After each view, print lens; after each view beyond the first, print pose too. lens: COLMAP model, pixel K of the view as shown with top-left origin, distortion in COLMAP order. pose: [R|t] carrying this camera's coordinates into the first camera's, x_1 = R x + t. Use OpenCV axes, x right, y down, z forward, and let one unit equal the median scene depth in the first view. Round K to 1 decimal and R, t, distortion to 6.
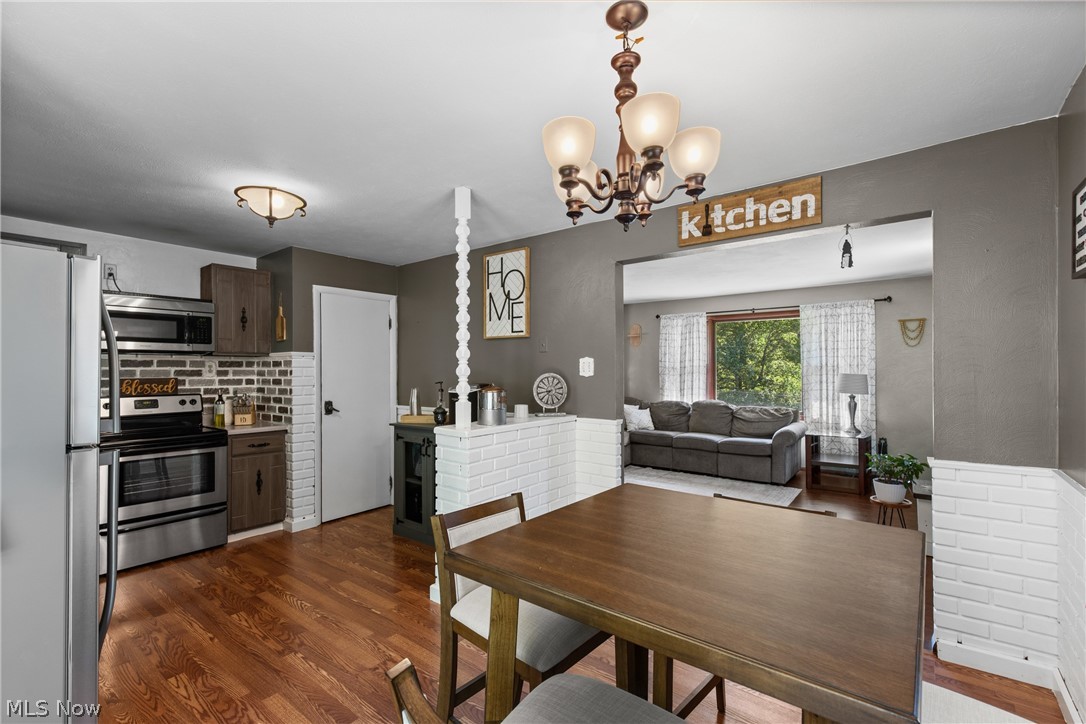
lens RADIAL K [[489.1, 0, 540.6], [0, 489.1, 368.0], [0, 0, 1]] dist [0.011879, -0.001506]
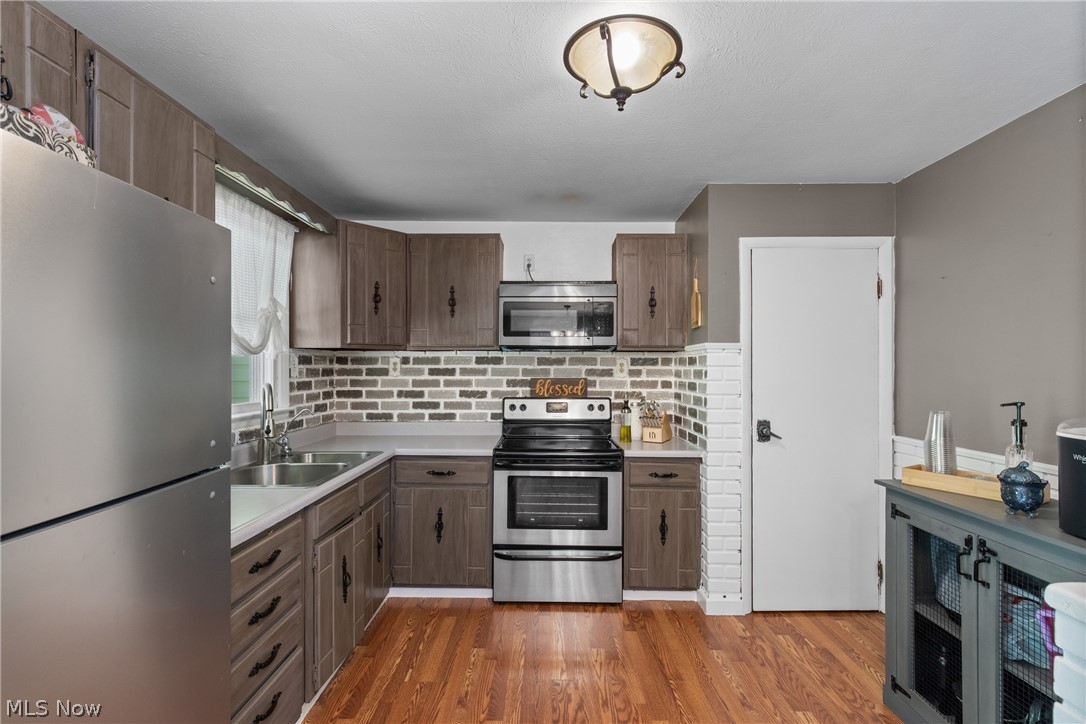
lens RADIAL K [[489.1, 0, 541.3], [0, 489.1, 368.3], [0, 0, 1]] dist [0.011879, -0.001506]
pose [[0.615062, 0.007517, -0.788443, -0.121694], [-0.000704, 0.999959, 0.008985, -0.004556], [0.788478, -0.004971, 0.615042, 0.418068]]
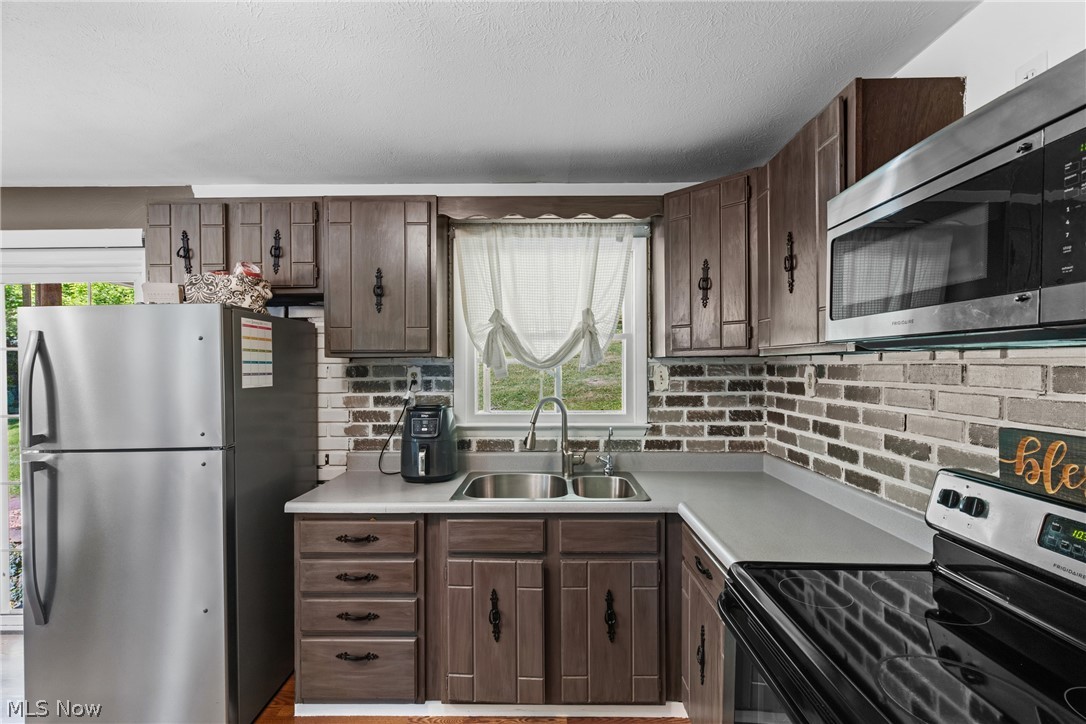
lens RADIAL K [[489.1, 0, 542.8], [0, 489.1, 366.0], [0, 0, 1]] dist [0.011879, -0.001506]
pose [[-0.786875, 0.010066, -0.617031, -0.403183], [0.010733, 0.999939, 0.002625, -0.020036], [0.617020, -0.004556, -0.786935, 0.979024]]
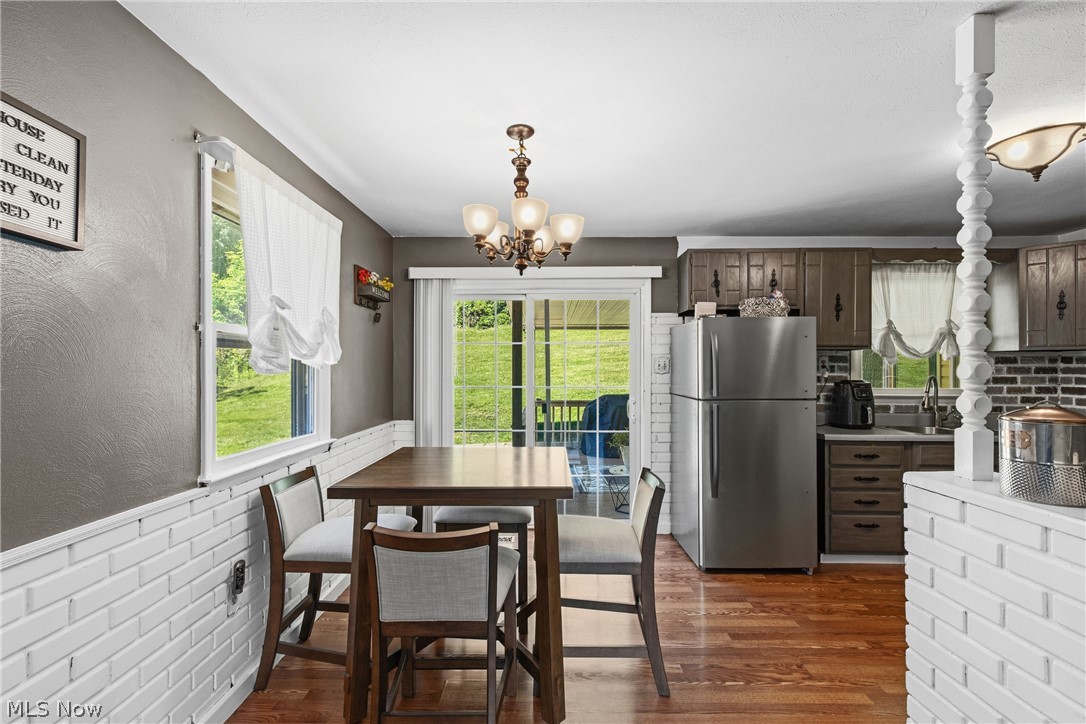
lens RADIAL K [[489.1, 0, 540.4], [0, 489.1, 367.2], [0, 0, 1]] dist [0.011879, -0.001506]
pose [[-0.785840, 0.002901, -0.618423, 0.376223], [0.003712, 0.999993, -0.000026, -0.000210], [0.618419, -0.002316, -0.785845, 0.791767]]
